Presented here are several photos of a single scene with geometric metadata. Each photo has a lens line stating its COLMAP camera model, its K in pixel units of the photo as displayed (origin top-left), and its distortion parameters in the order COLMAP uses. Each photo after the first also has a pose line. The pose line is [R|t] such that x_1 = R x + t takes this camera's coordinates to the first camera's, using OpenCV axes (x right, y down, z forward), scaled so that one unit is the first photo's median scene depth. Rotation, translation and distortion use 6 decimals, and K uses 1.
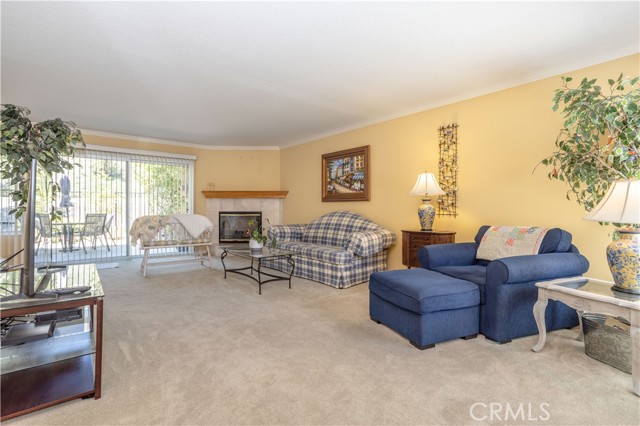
lens RADIAL K [[306.7, 0, 318.3], [0, 306.7, 210.0], [0, 0, 1]] dist [-0.000776, 0.000257]
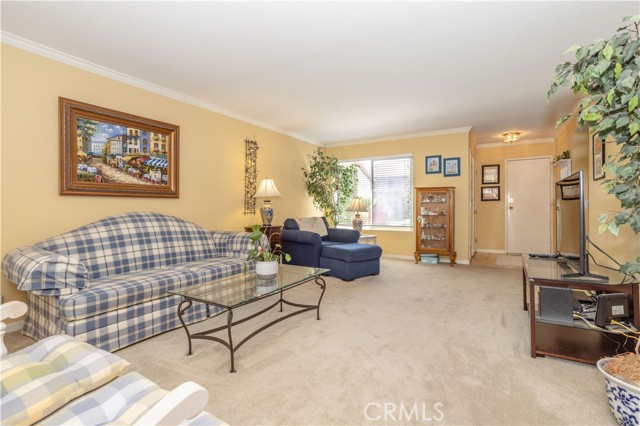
lens RADIAL K [[306.7, 0, 318.3], [0, 306.7, 210.0], [0, 0, 1]] dist [-0.000776, 0.000257]
pose [[-0.324078, -0.009343, 0.945984, -0.634494], [0.009438, 0.999870, 0.013109, -0.007310], [-0.945983, 0.013176, -0.323948, 0.863926]]
